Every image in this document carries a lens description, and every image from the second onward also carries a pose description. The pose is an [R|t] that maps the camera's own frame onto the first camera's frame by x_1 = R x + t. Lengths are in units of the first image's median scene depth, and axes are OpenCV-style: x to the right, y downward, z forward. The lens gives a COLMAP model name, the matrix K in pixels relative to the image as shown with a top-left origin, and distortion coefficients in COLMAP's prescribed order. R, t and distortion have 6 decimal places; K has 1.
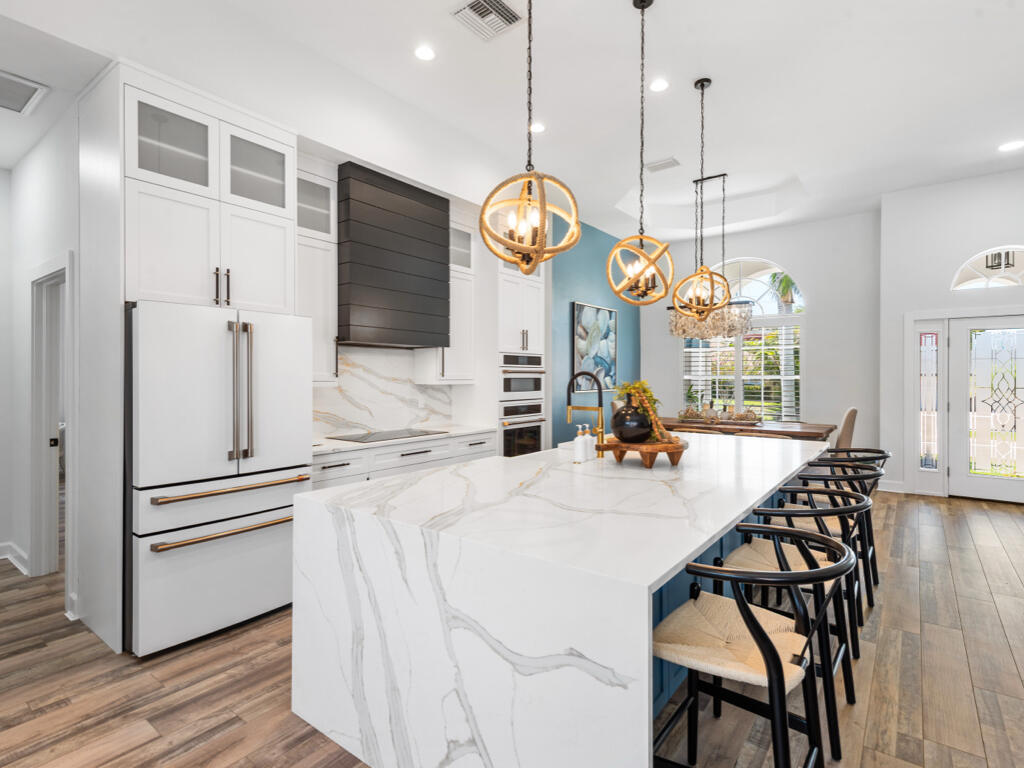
lens RADIAL K [[512.0, 0, 518.7], [0, 512.0, 377.2], [0, 0, 1]] dist [0.006108, 0.000373]
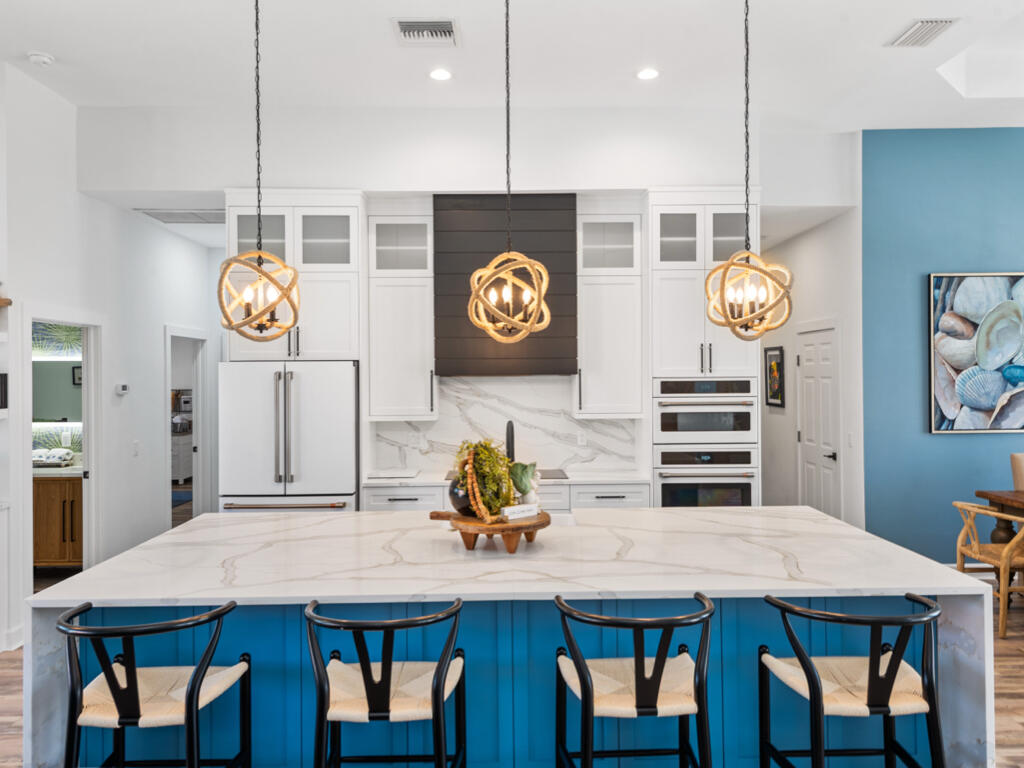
lens RADIAL K [[729.0, 0, 507.2], [0, 729.0, 374.3], [0, 0, 1]] dist [0.039904, 0.003959]
pose [[0.628508, -0.003119, -0.777797, 0.646589], [0.005398, 0.999985, 0.000352, -0.055006], [0.777784, -0.004420, 0.628516, 0.168270]]
